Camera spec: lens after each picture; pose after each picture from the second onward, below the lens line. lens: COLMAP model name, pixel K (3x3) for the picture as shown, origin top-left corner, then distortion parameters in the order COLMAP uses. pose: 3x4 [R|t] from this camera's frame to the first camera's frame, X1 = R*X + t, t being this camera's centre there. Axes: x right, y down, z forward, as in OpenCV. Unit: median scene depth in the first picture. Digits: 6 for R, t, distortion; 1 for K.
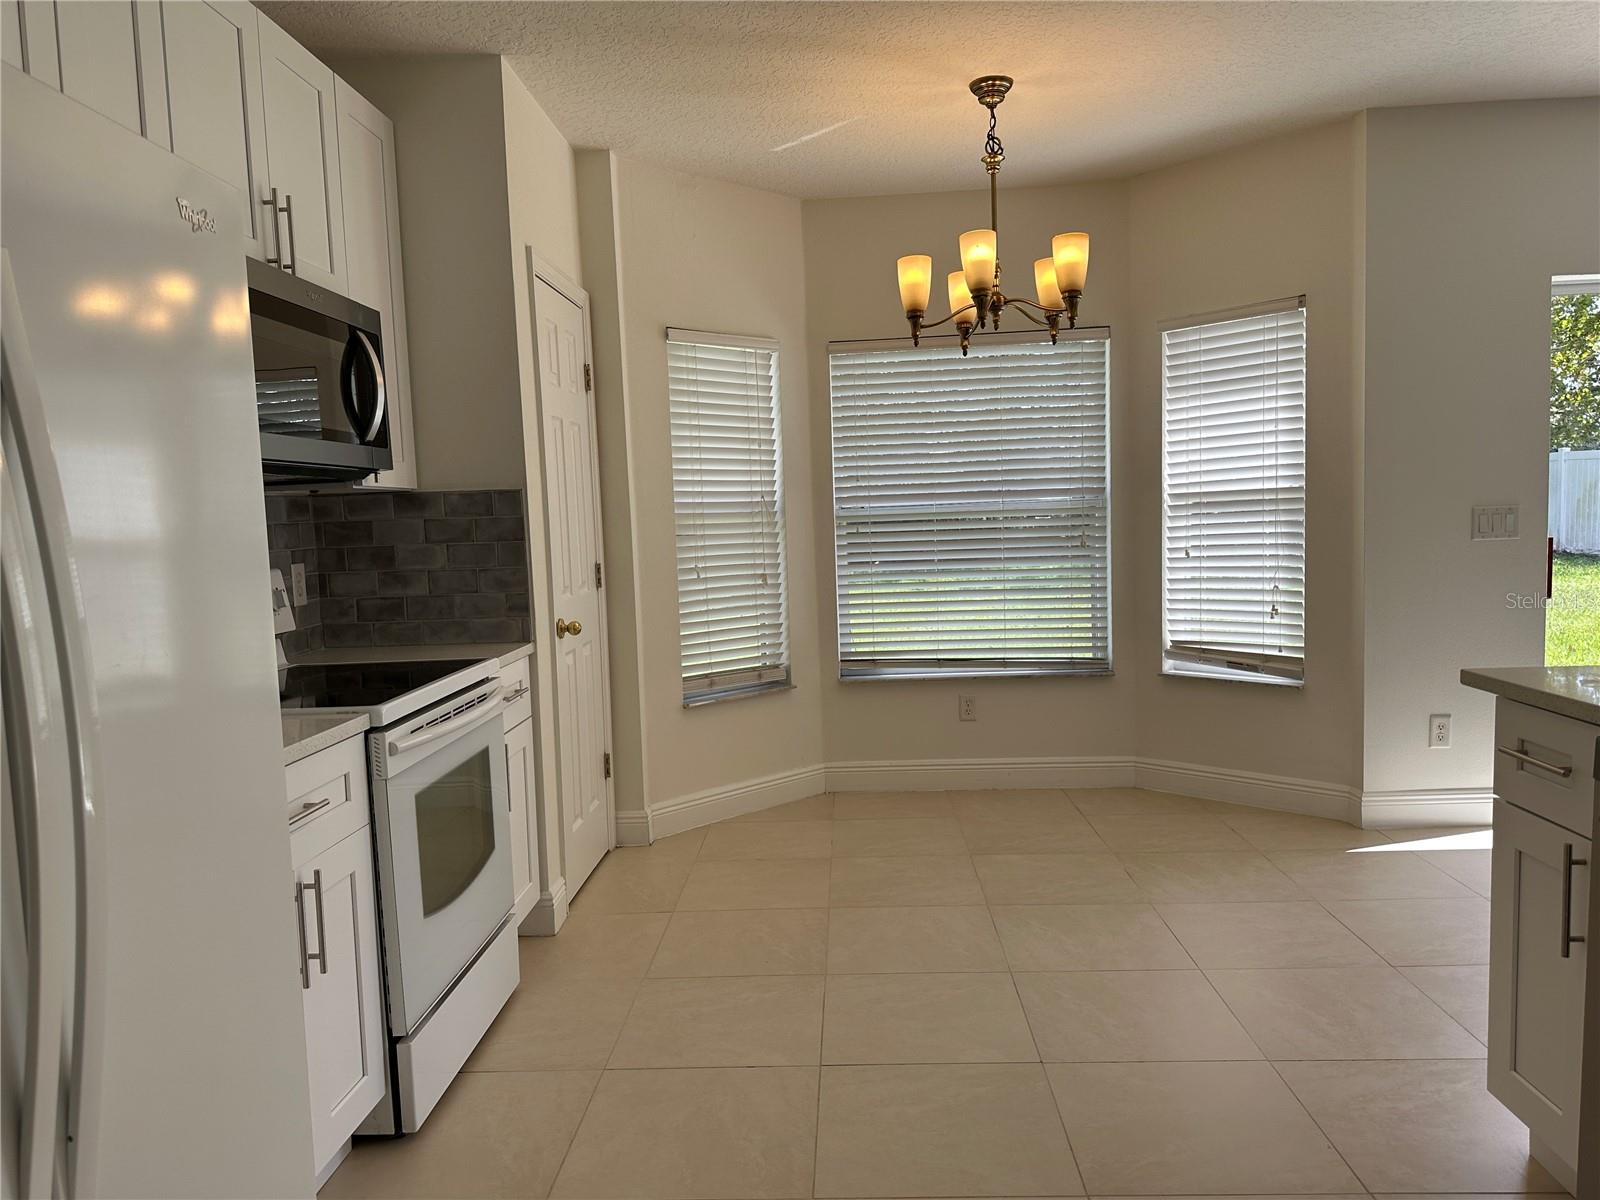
lens RADIAL K [[1118.1, 0, 794.4], [0, 1118.1, 610.9], [0, 0, 1]] dist [0.071587, -0.075742]
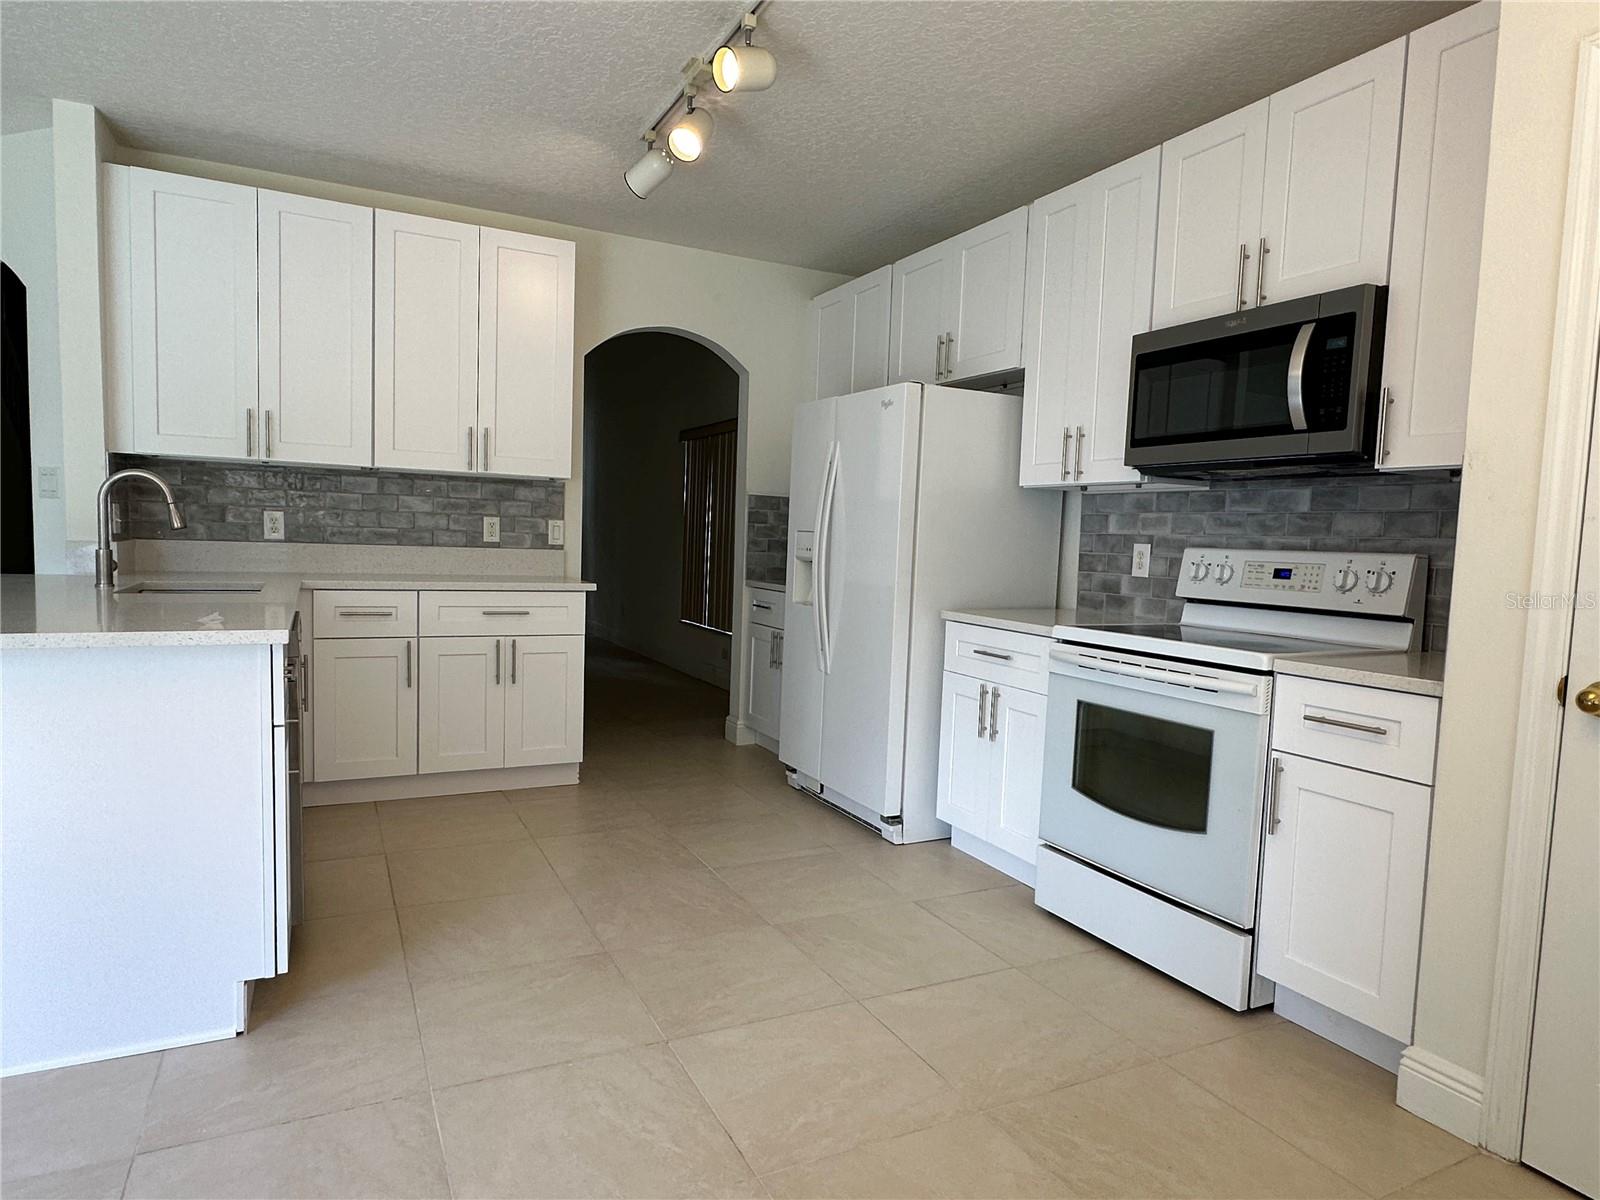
lens RADIAL K [[956.0, 0, 793.6], [0, 956.0, 600.4], [0, 0, 1]] dist [0.001855, 0.004992]
pose [[-0.871685, 0.040656, -0.488377, 0.362193], [-0.044480, 0.985876, 0.161462, -0.089741], [0.488043, 0.162467, -0.857565, 1.199453]]
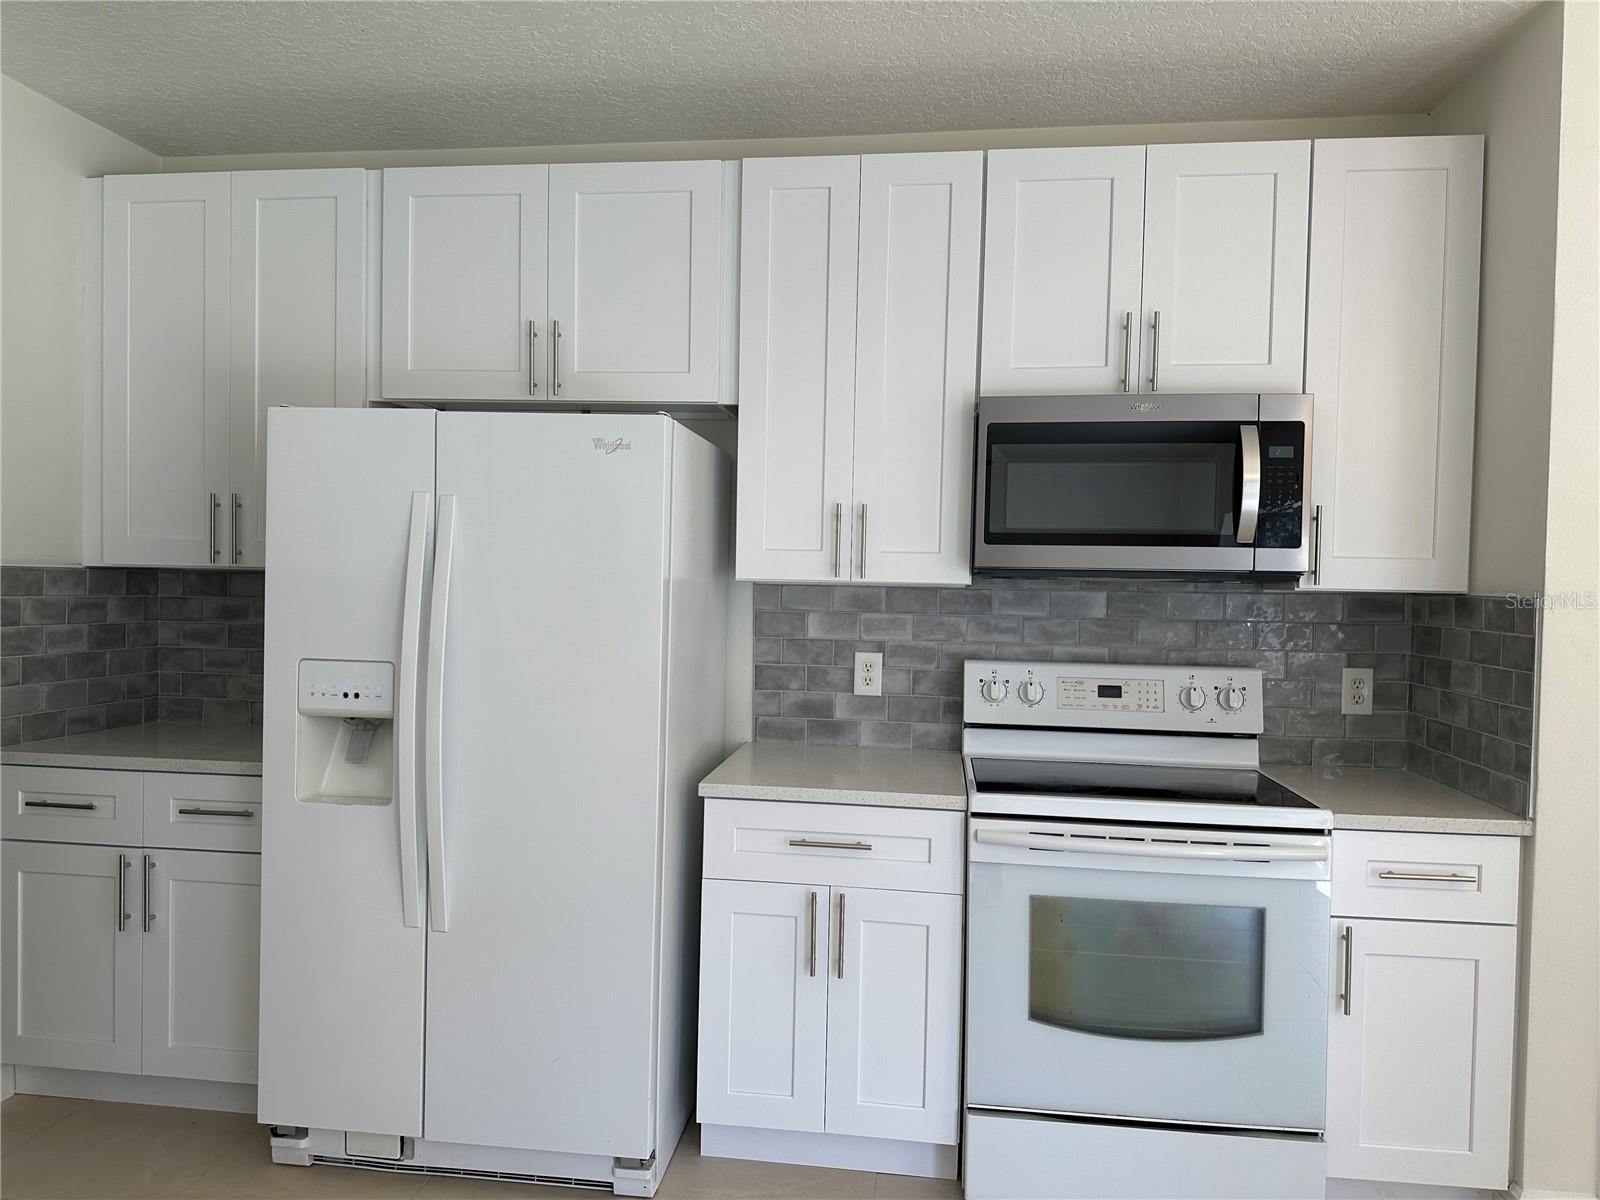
lens RADIAL K [[1118.1, 0, 789.4], [0, 1118.1, 602.3], [0, 0, 1]] dist [0.071587, -0.075742]
pose [[-0.083006, 0.059222, -0.994788, 0.449300], [-0.102872, 0.992391, 0.067663, -0.096998], [0.991225, 0.107952, -0.076283, 0.544508]]
